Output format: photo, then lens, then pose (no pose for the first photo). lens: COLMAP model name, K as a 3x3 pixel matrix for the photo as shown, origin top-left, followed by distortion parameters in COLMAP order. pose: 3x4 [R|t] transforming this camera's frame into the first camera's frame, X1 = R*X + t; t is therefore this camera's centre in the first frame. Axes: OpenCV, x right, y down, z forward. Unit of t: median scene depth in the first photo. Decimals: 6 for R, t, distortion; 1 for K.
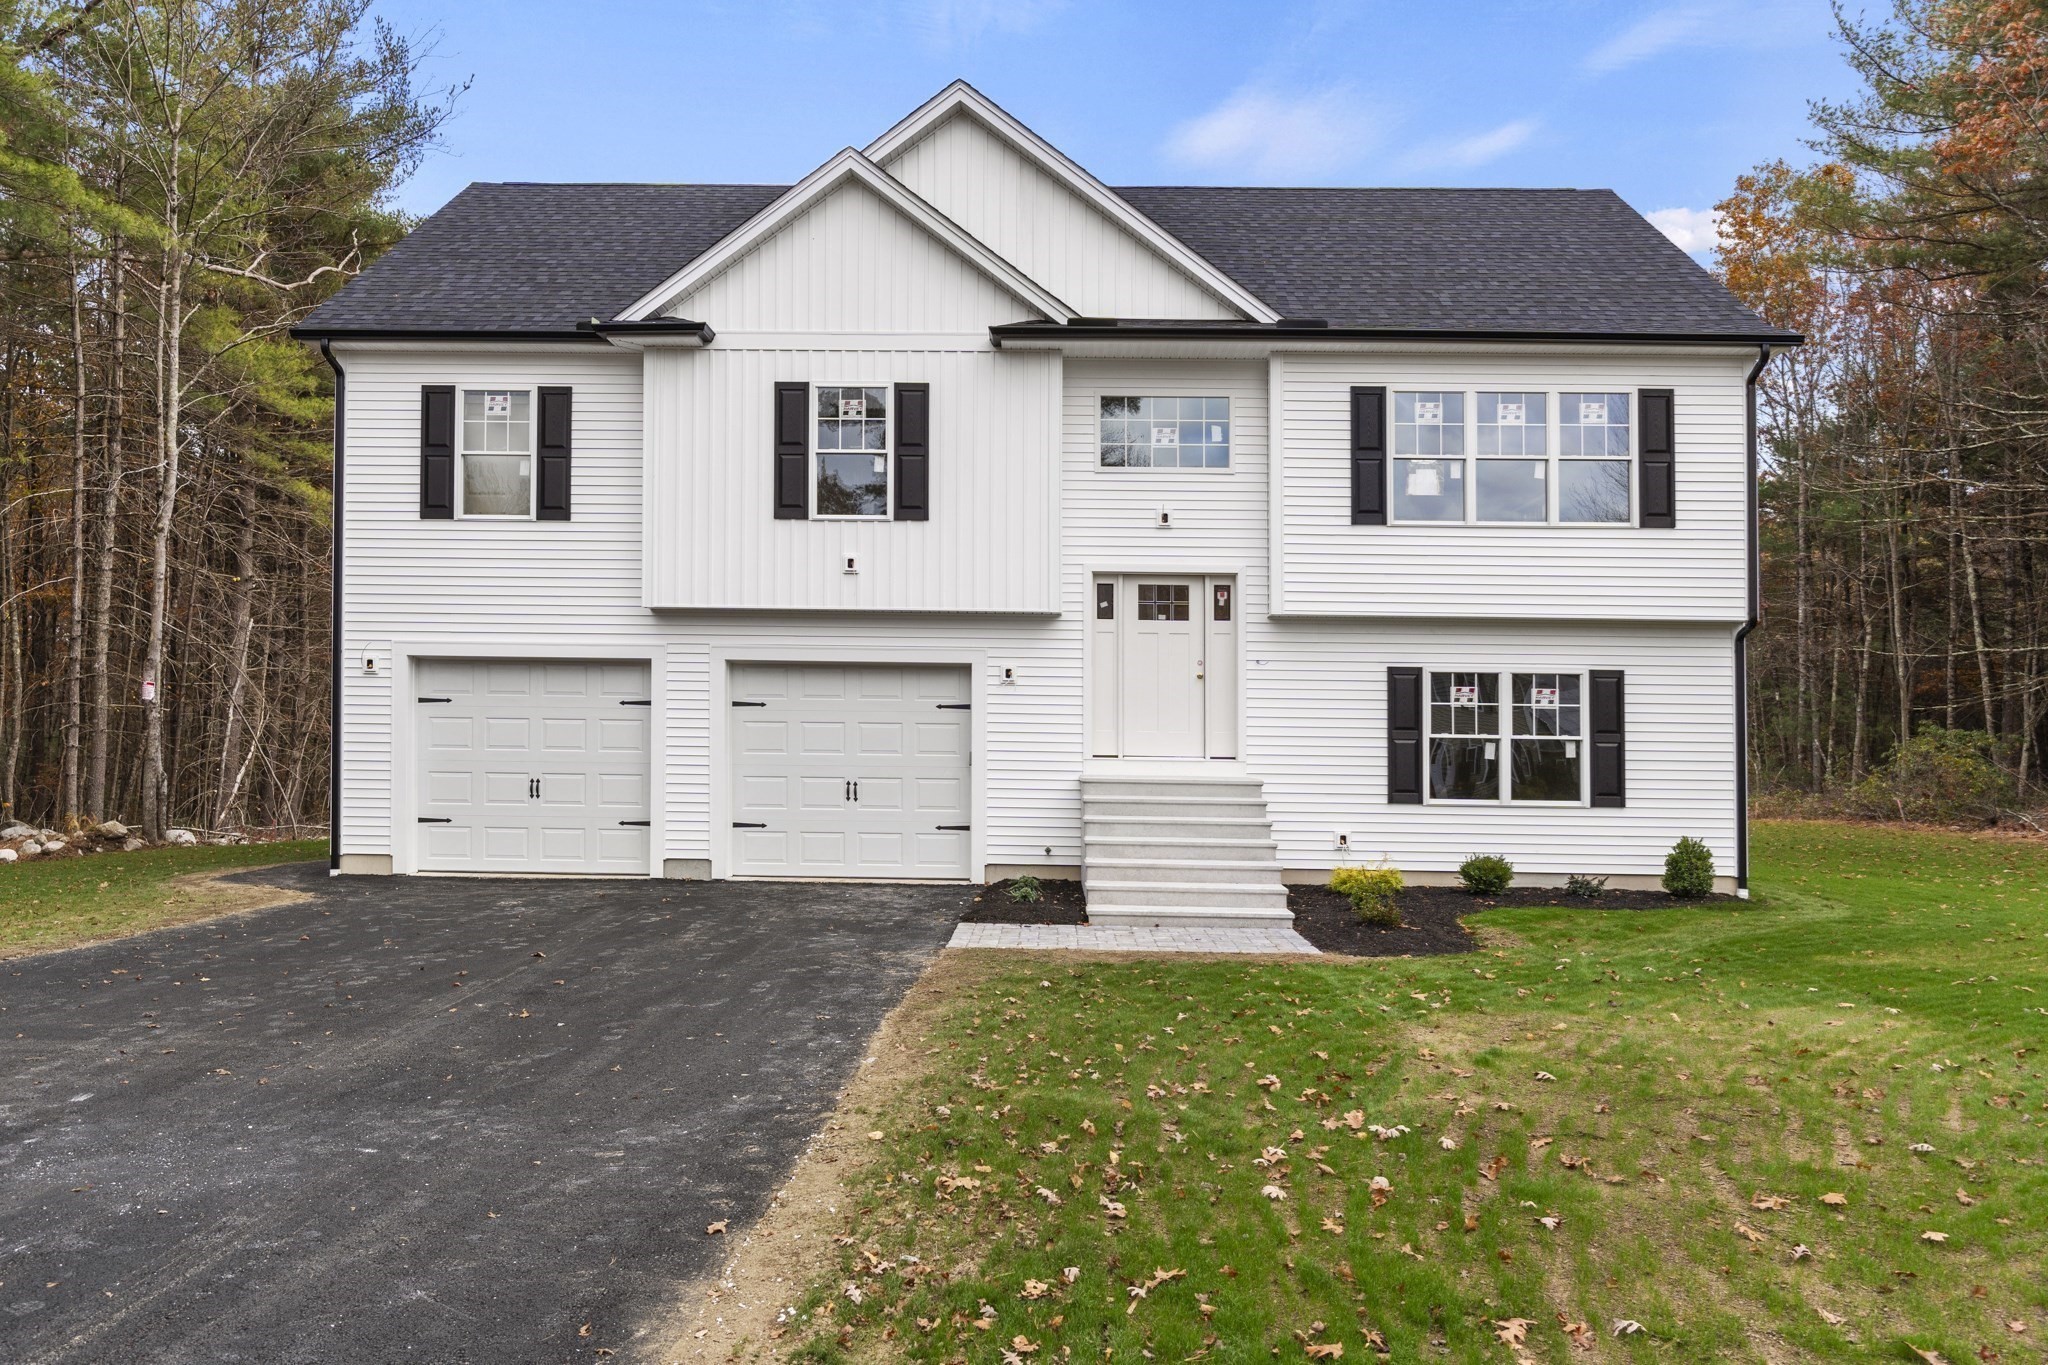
lens RADIAL K [[1366.4, 0, 1023.6], [0, 1366.4, 720.7], [0, 0, 1]] dist [-0.001986, 0.000437]
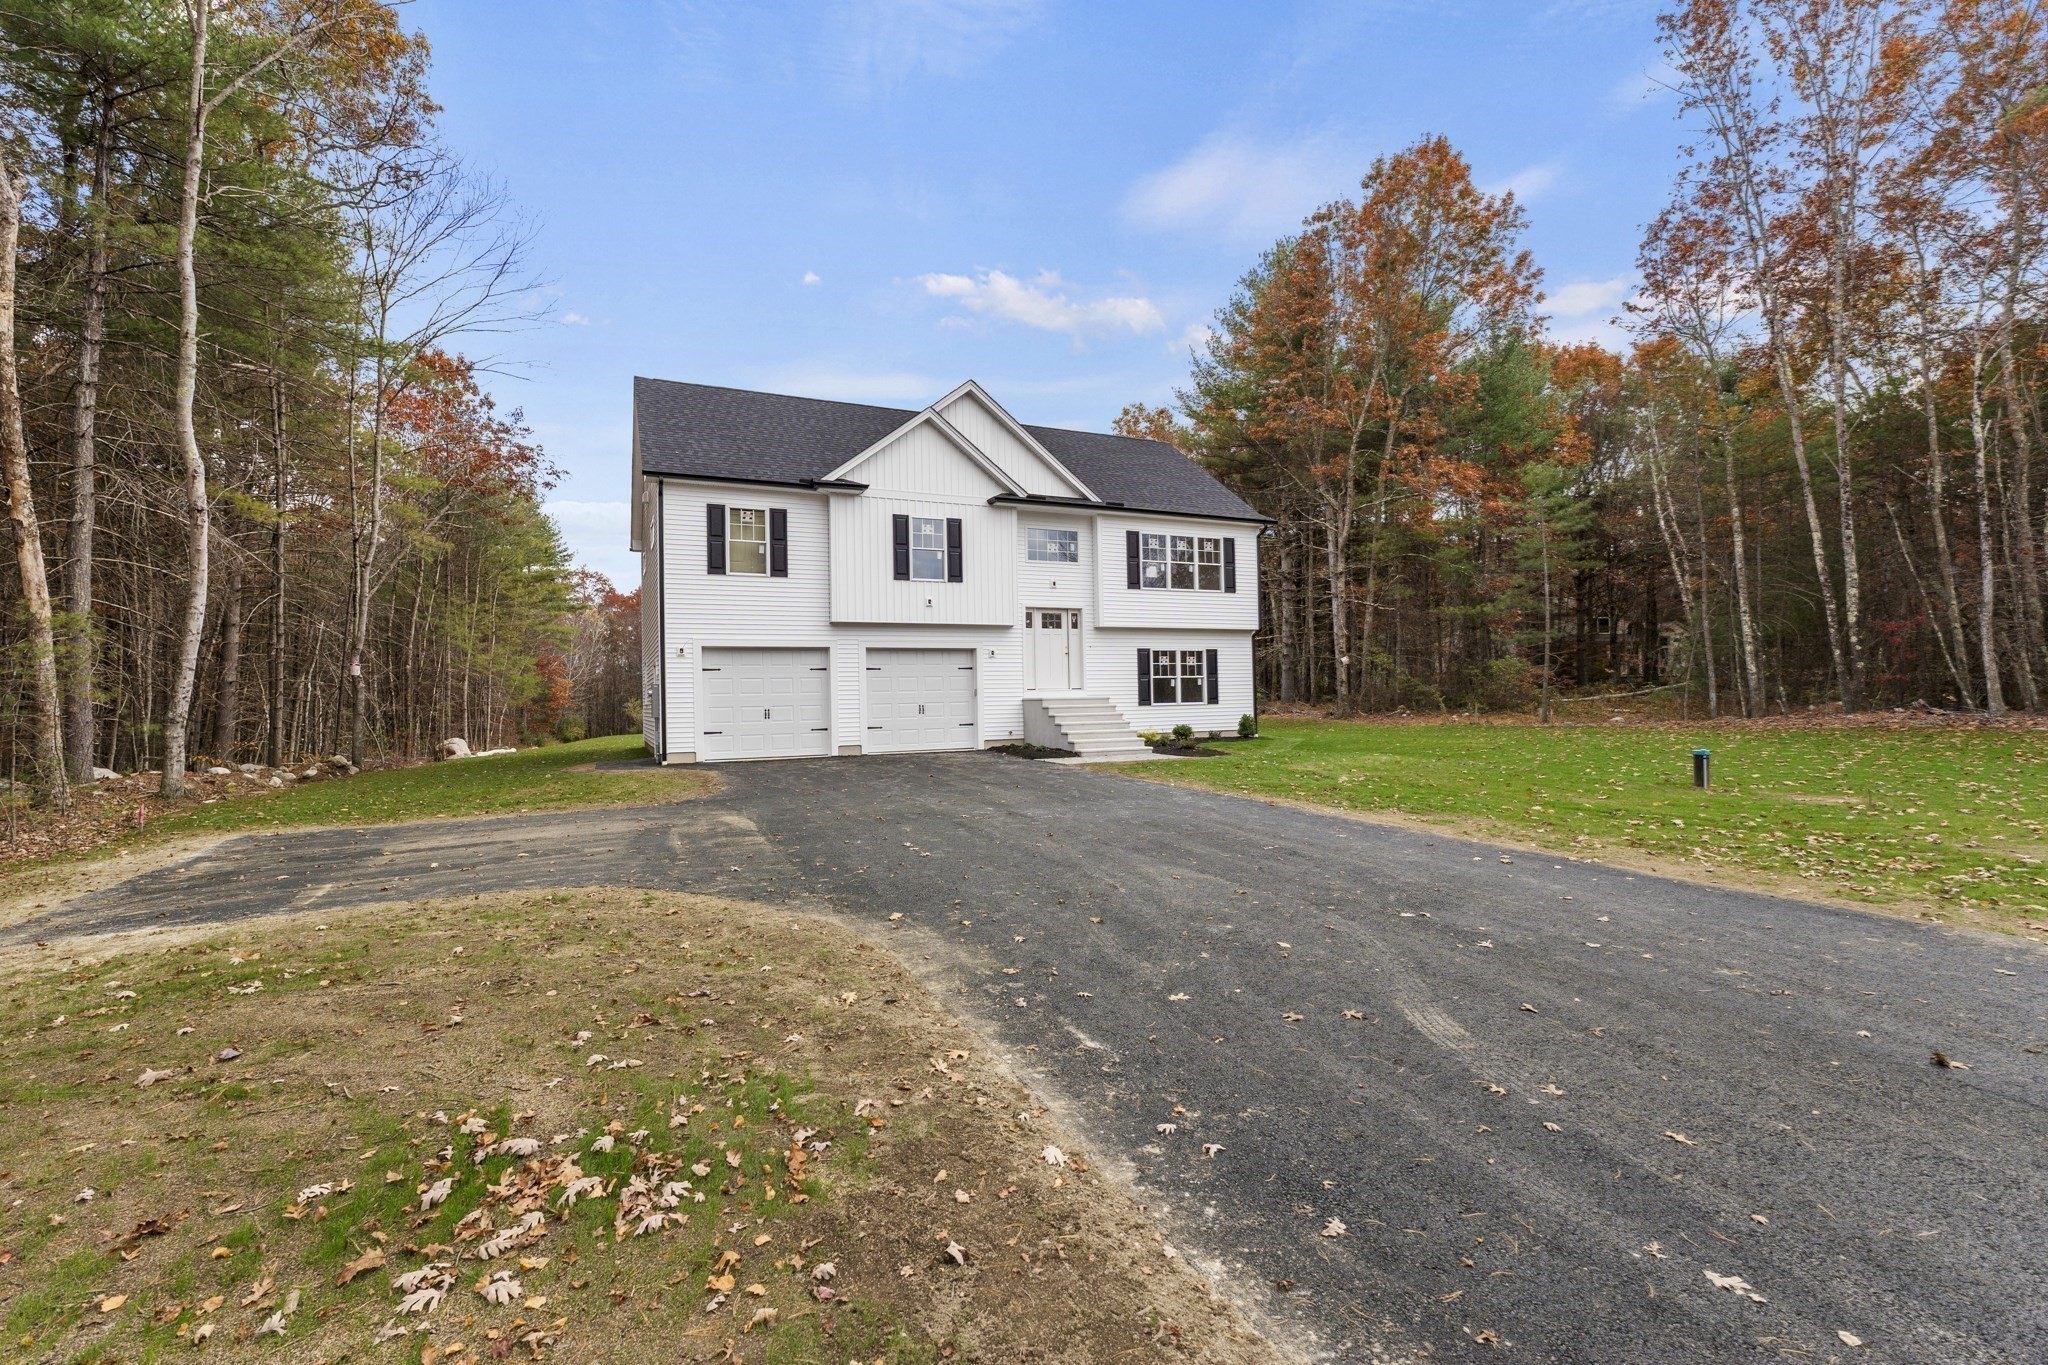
lens RADIAL K [[823.7, 0, 1024.0], [0, 823.7, 682.5], [0, 0, 1]] dist [0.001104, 0.000080]
pose [[0.907127, -0.024343, 0.420151, -0.524170], [0.023333, 0.999699, 0.007545, 0.004453], [-0.420209, 0.002959, 0.907423, -0.222049]]
